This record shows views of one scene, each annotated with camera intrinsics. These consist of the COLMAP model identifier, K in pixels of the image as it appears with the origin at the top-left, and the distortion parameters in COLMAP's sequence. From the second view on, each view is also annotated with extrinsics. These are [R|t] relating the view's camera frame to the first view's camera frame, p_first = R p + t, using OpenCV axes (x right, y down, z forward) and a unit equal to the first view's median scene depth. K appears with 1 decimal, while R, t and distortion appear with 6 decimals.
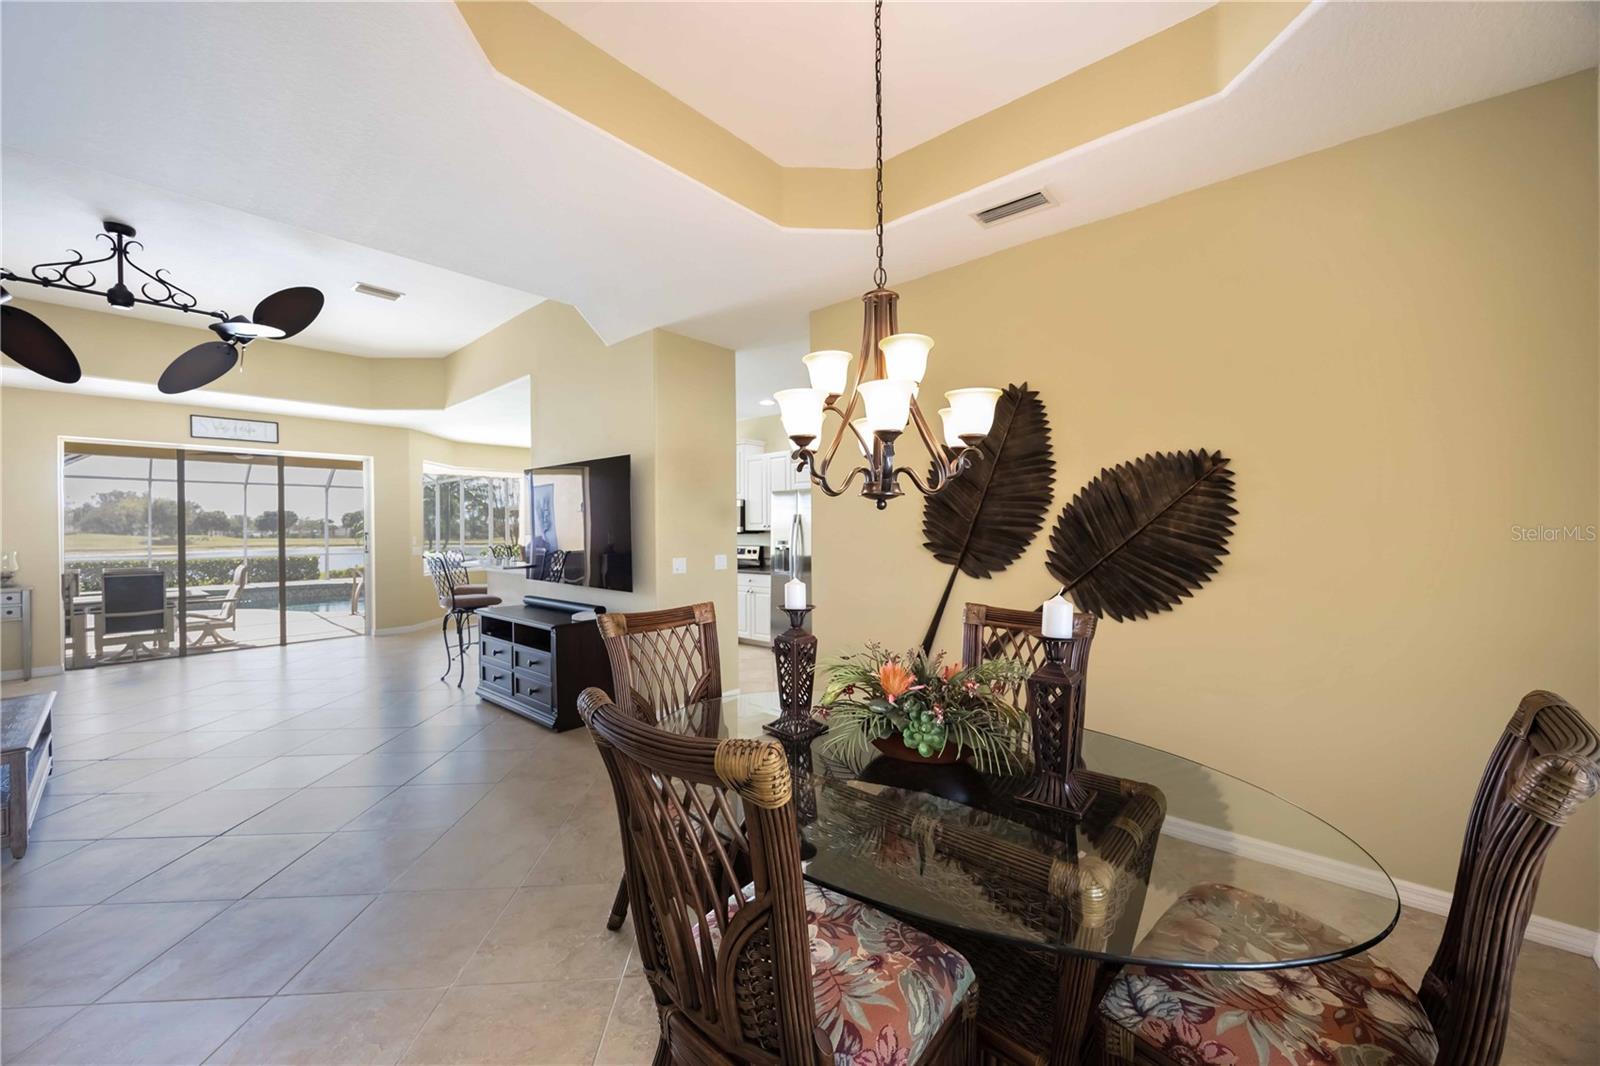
lens RADIAL K [[605.9, 0, 821.6], [0, 605.9, 531.7], [0, 0, 1]] dist [-0.012787, 0.000204]
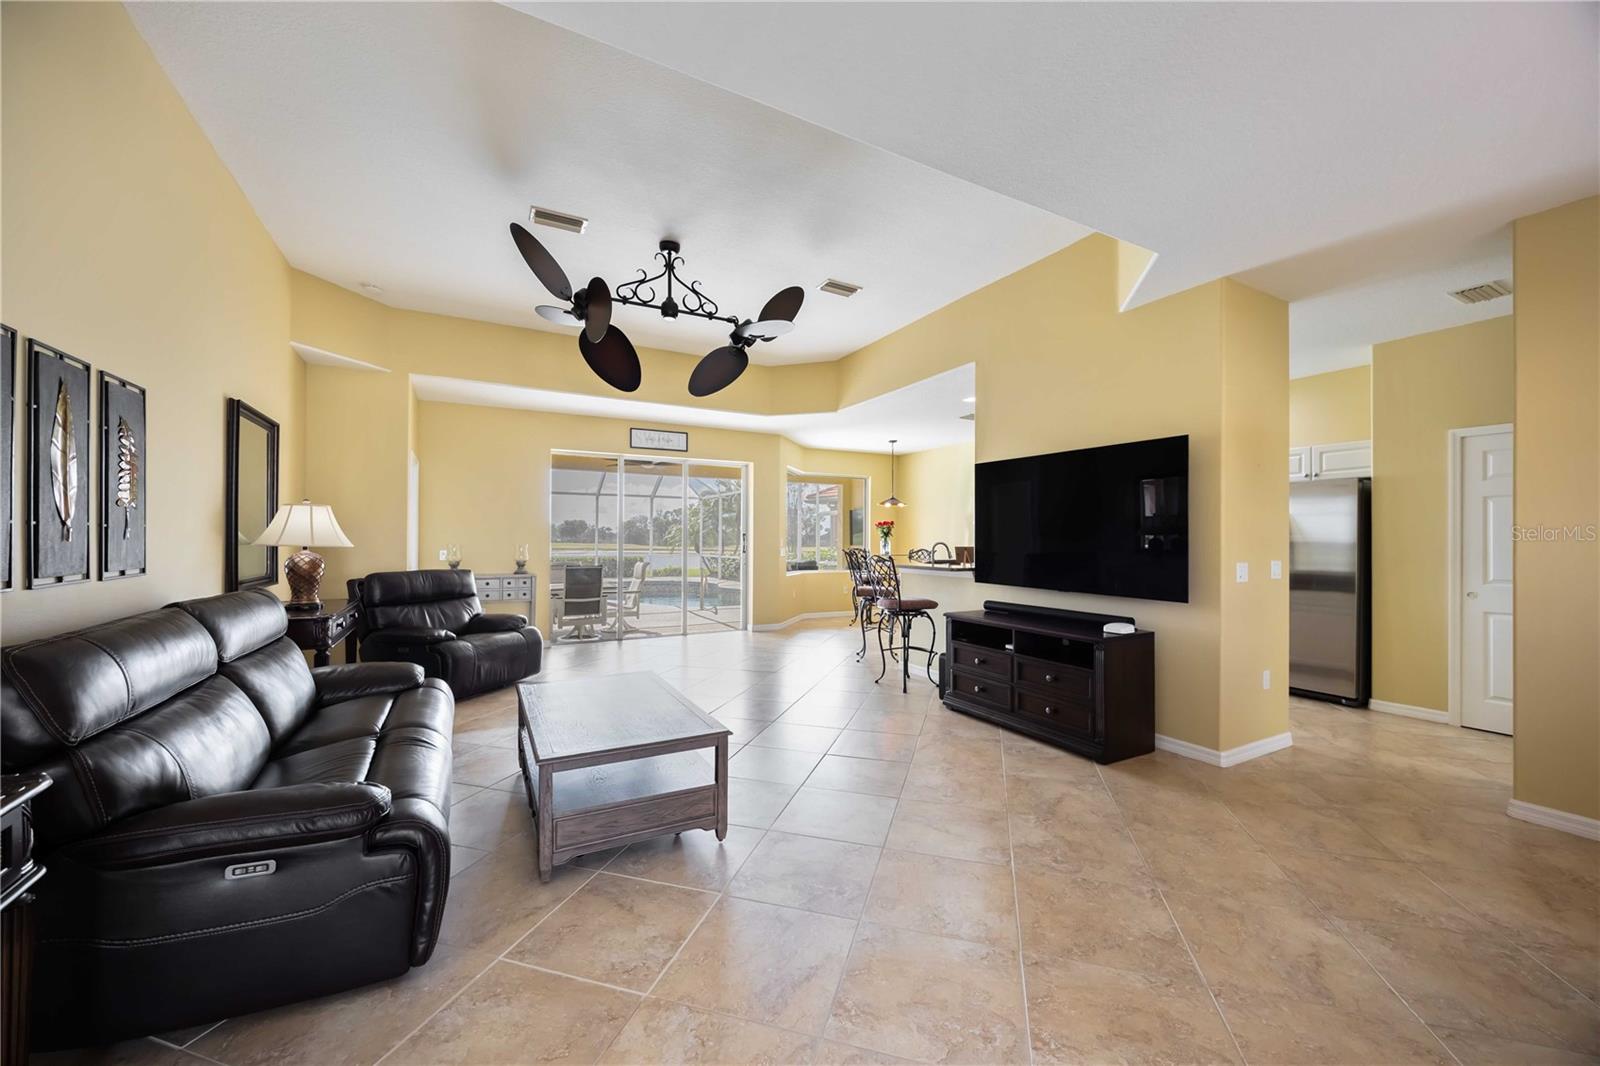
lens RADIAL K [[614.0, 0, 800.6], [0, 614.0, 536.8], [0, 0, 1]] dist [-0.000688, -0.000006]
pose [[0.930414, 0.011083, -0.366342, -0.441539], [-0.014452, 0.999875, -0.006454, 0.020195], [0.366225, 0.011299, 0.930458, 0.039136]]
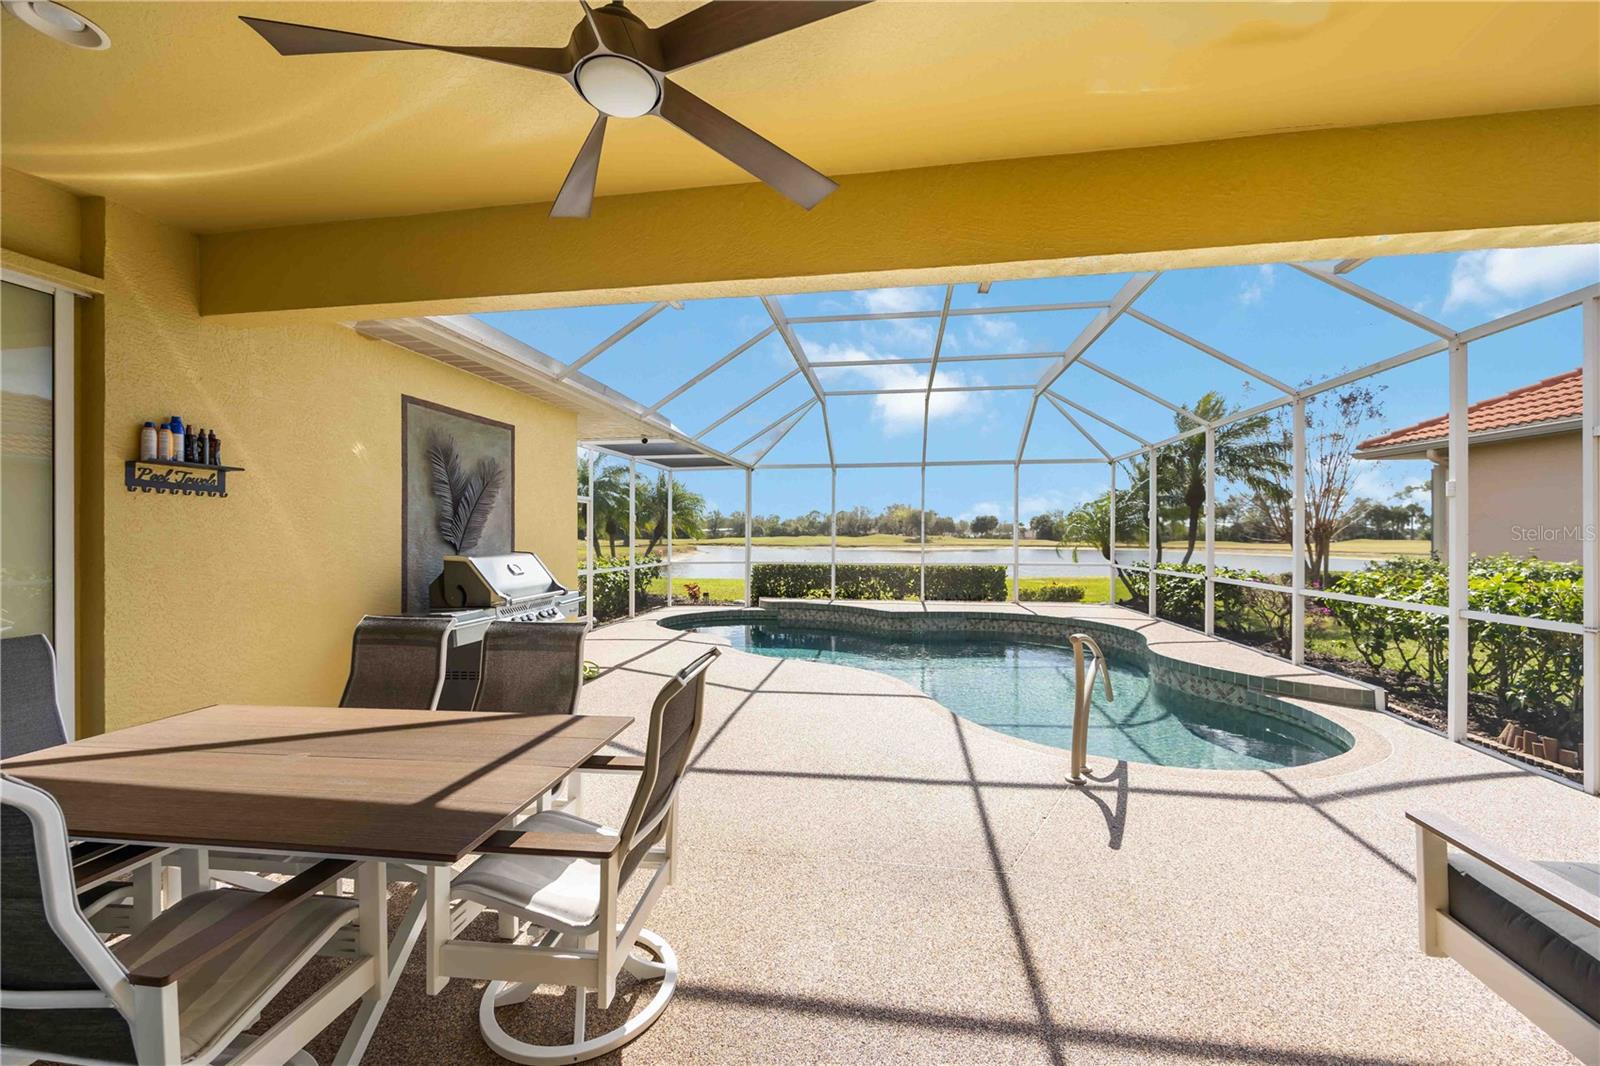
lens RADIAL K [[614.0, 0, 800.6], [0, 614.0, 536.8], [0, 0, 1]] dist [-0.000688, -0.000006]
pose [[0.514292, 0.009733, -0.857560, -1.259555], [-0.007042, 0.999950, 0.007126, 0.016060], [0.857586, 0.002374, 0.514335, 1.542024]]
